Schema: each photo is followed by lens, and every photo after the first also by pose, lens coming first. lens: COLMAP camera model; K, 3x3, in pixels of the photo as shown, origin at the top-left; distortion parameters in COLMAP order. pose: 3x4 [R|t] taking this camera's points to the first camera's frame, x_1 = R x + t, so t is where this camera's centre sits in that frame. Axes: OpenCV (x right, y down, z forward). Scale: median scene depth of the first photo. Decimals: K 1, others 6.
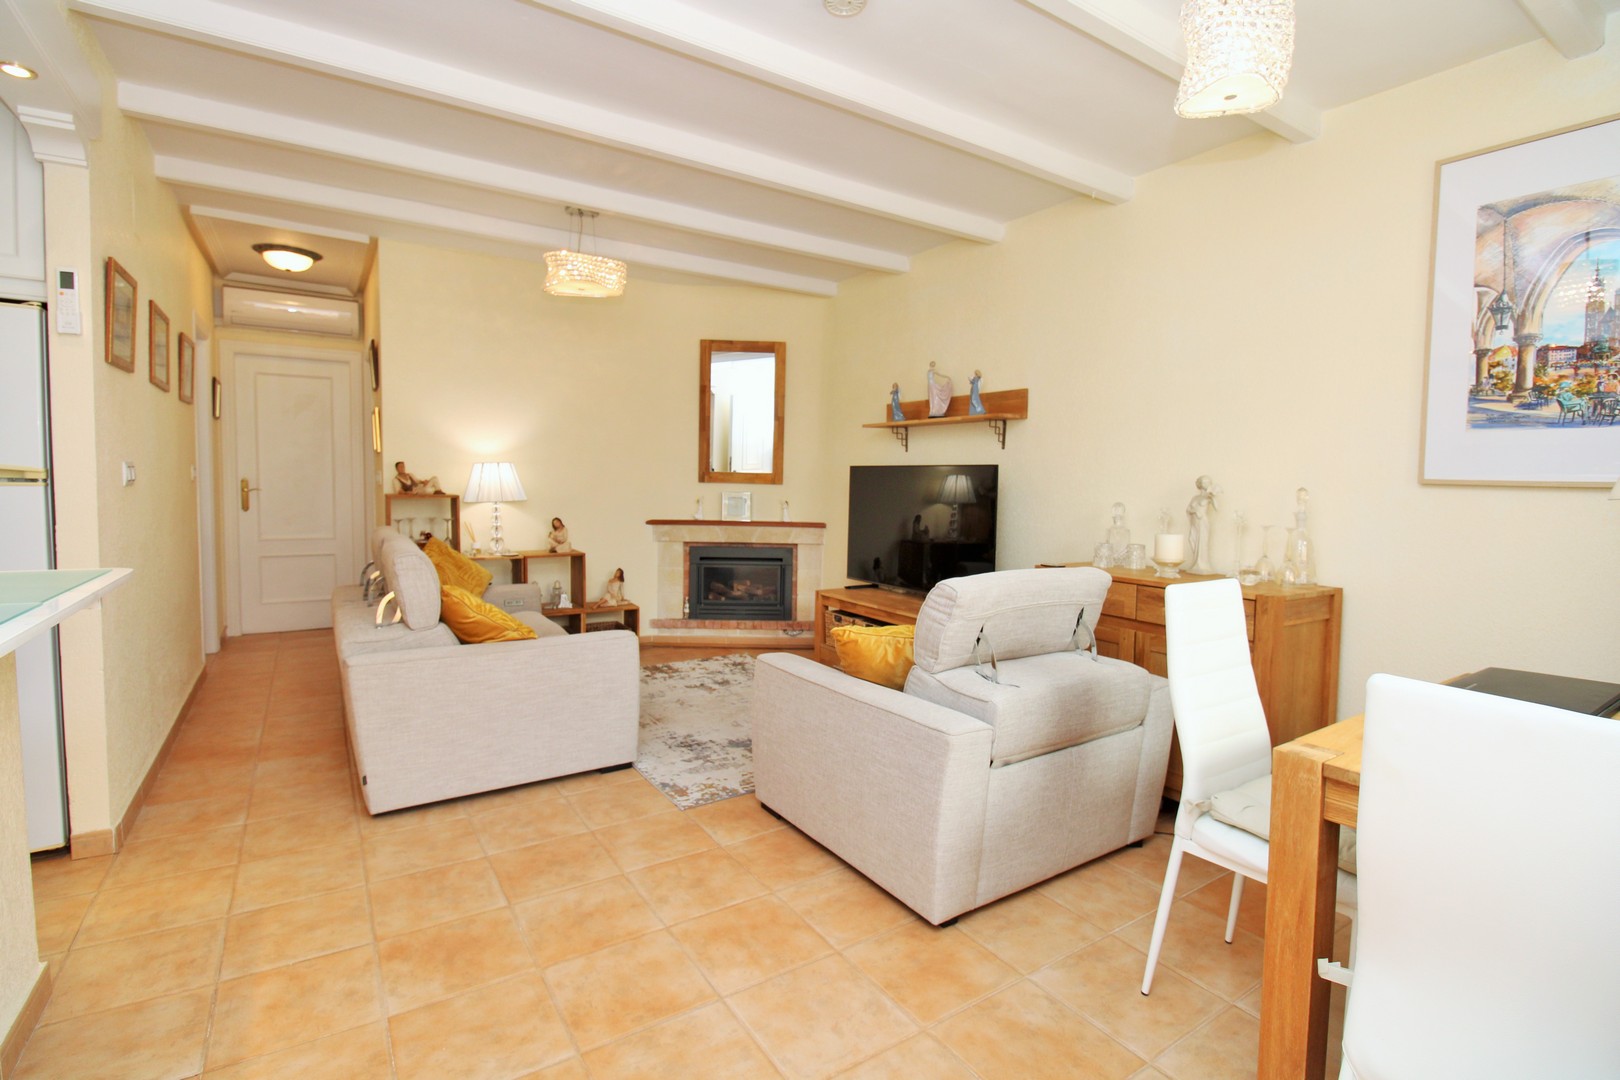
lens RADIAL K [[761.0, 0, 804.5], [0, 761.0, 521.5], [0, 0, 1]] dist [-0.000646, -0.011806]
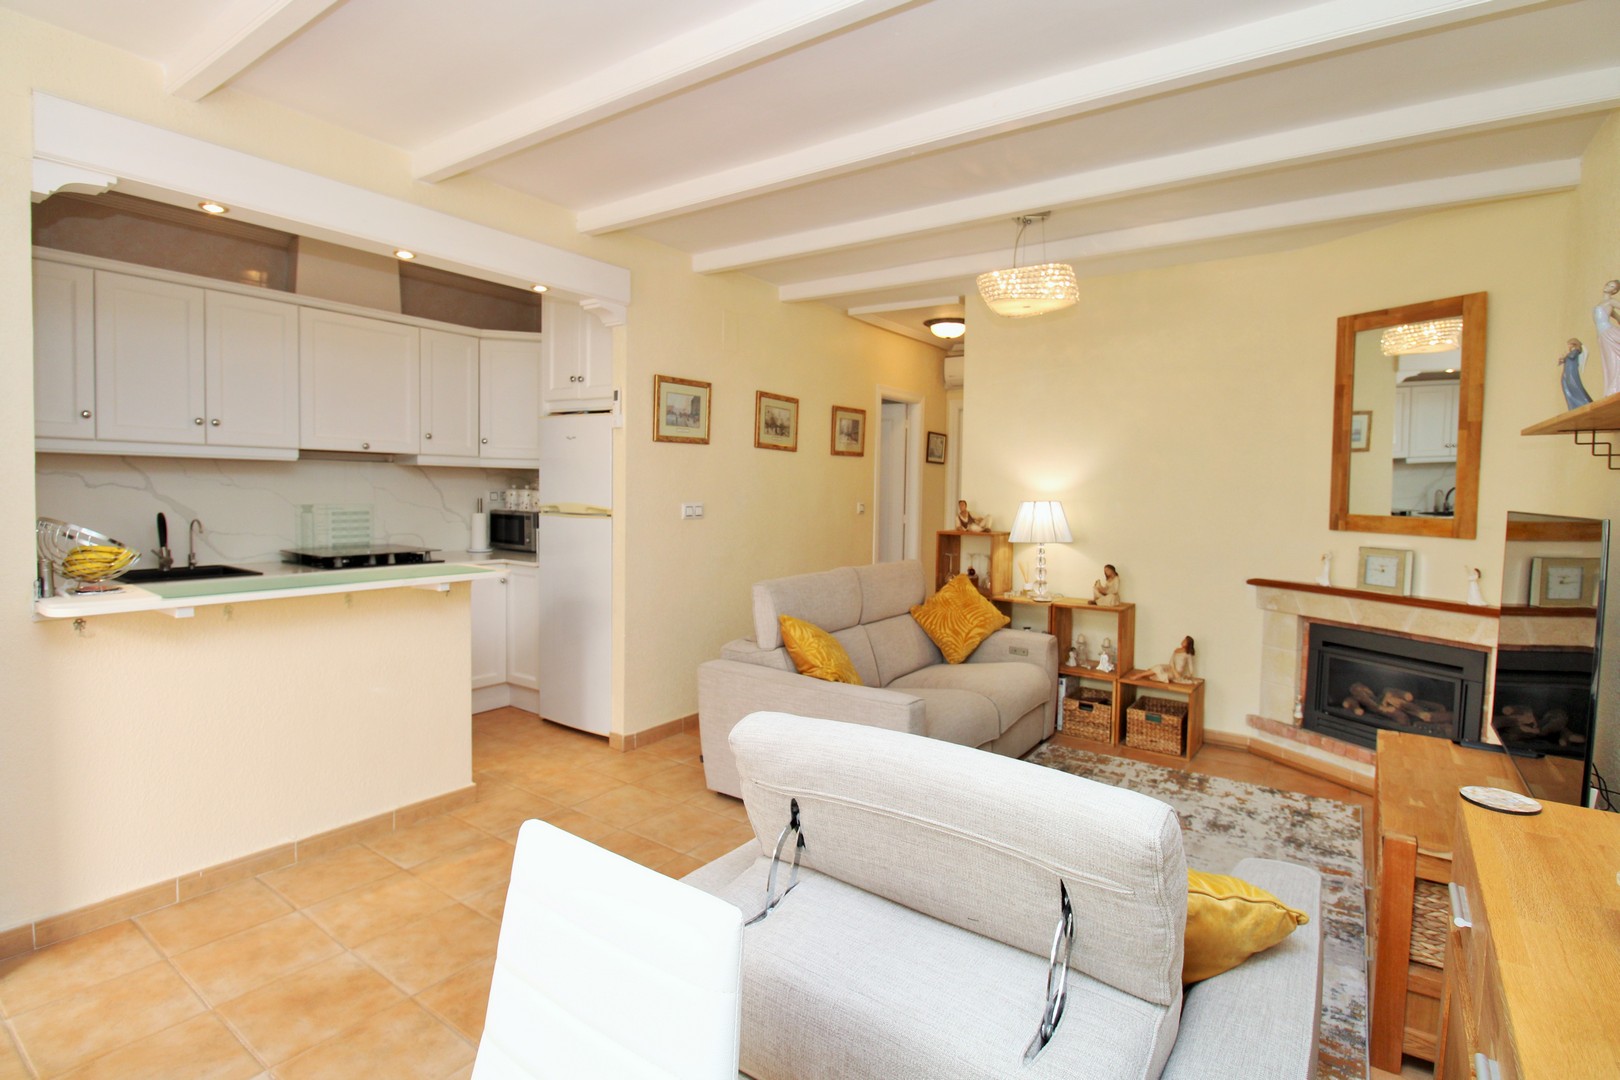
lens RADIAL K [[761.0, 0, 811.8], [0, 761.0, 522.1], [0, 0, 1]] dist [-0.000646, -0.011806]
pose [[0.377845, 0.032824, -0.925287, 0.384062], [-0.064535, 0.997874, 0.009046, -0.043709], [0.923617, 0.056296, 0.379160, 0.401582]]
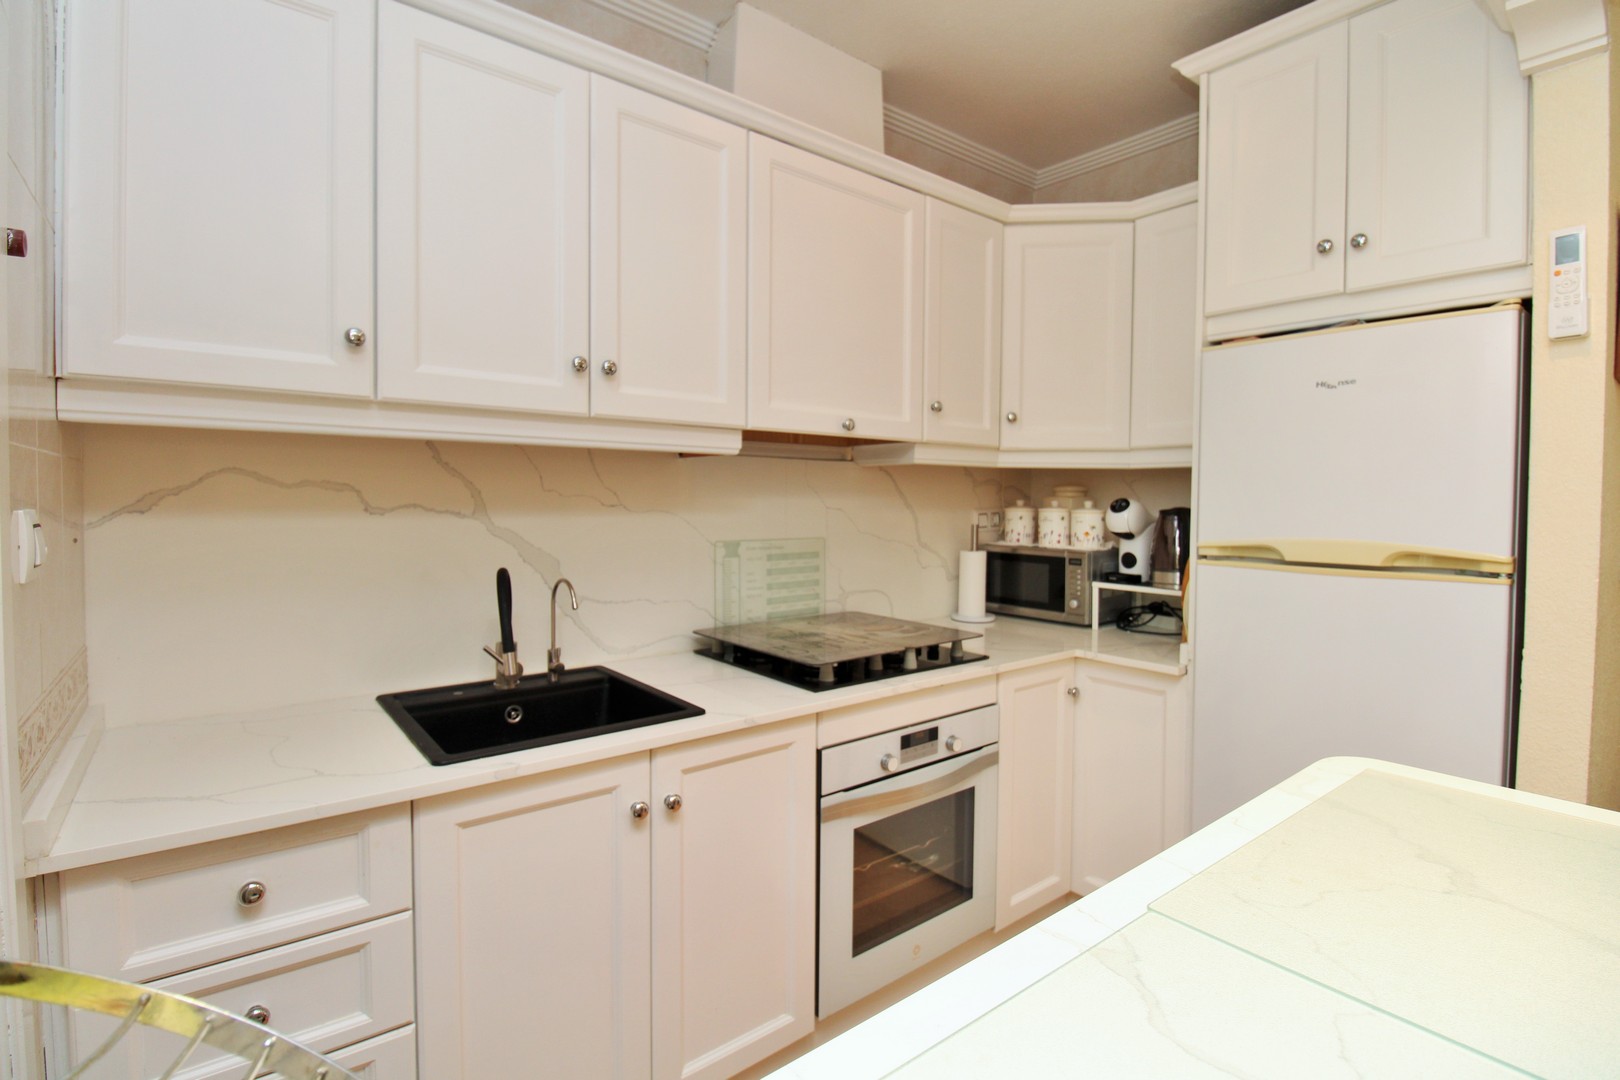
lens RADIAL K [[761.0, 0, 811.2], [0, 761.0, 526.1], [0, 0, 1]] dist [-0.000646, -0.011806]
pose [[0.098304, 0.021995, -0.994913, -0.228072], [-0.060902, 0.998015, 0.016046, -0.037512], [0.993291, 0.059015, 0.099448, 0.180832]]
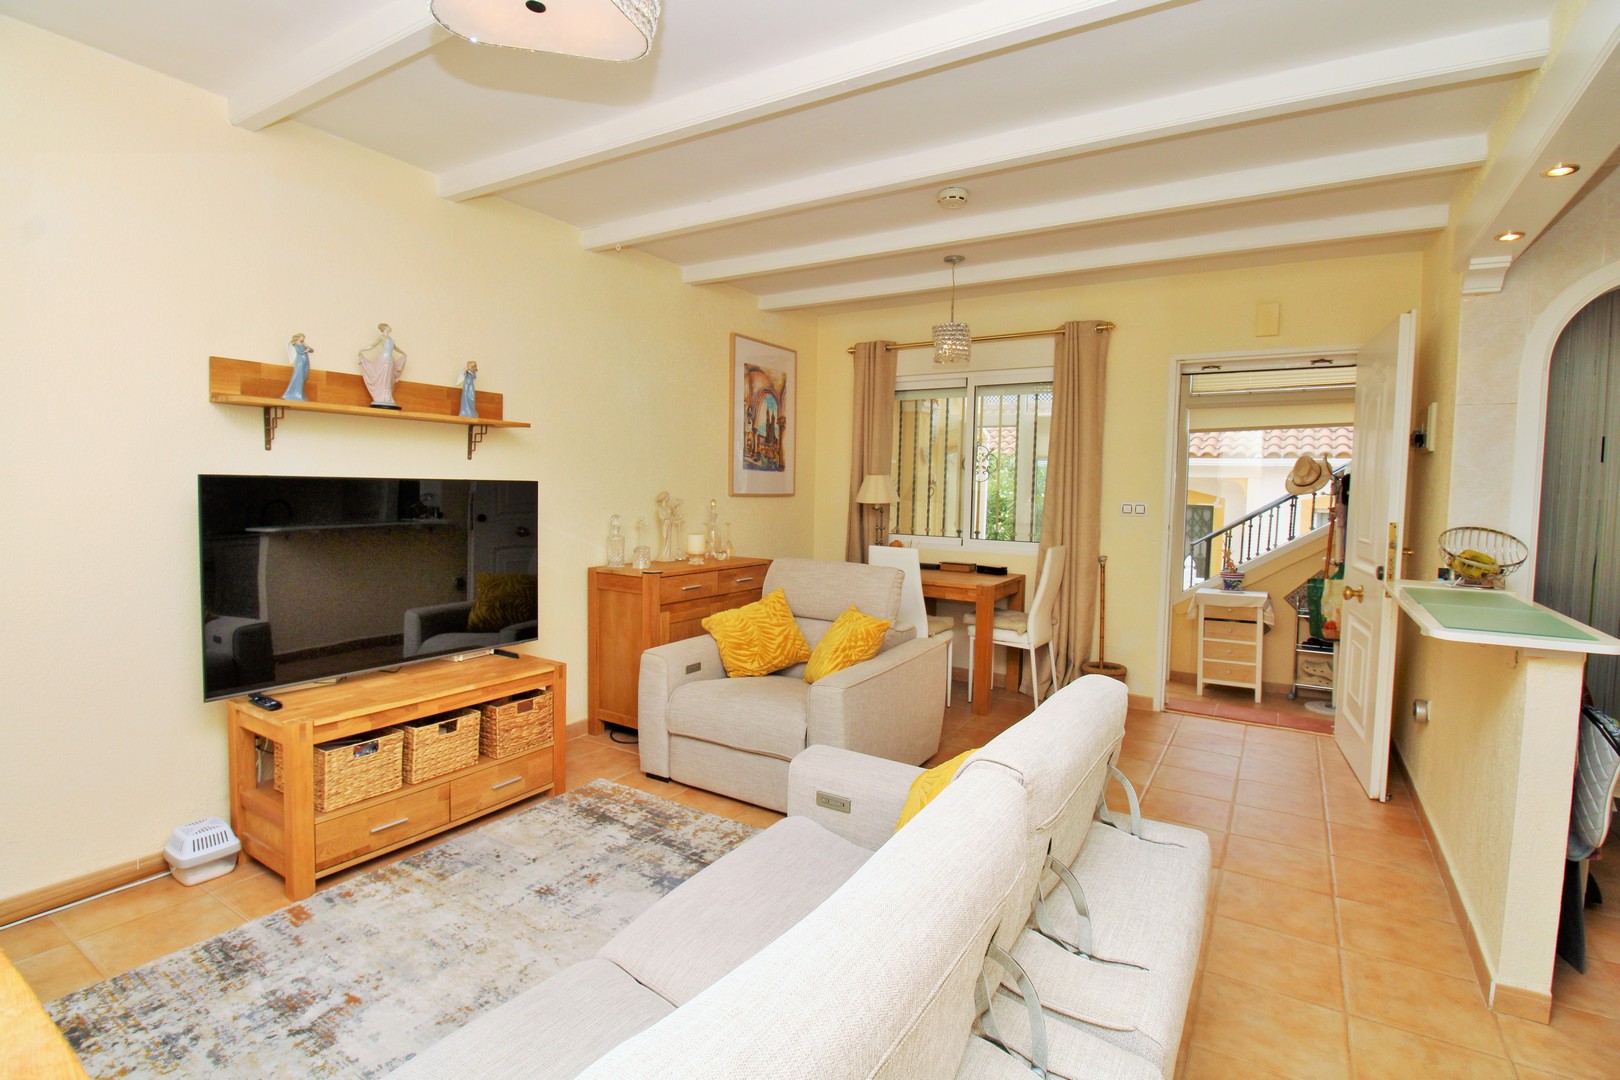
lens RADIAL K [[761.0, 0, 840.6], [0, 761.0, 530.3], [0, 0, 1]] dist [-0.000646, -0.011806]
pose [[-0.456072, -0.074898, 0.886785, -0.605473], [0.019321, 0.995384, 0.094007, -0.079179], [-0.889733, 0.060008, -0.452520, 0.932100]]
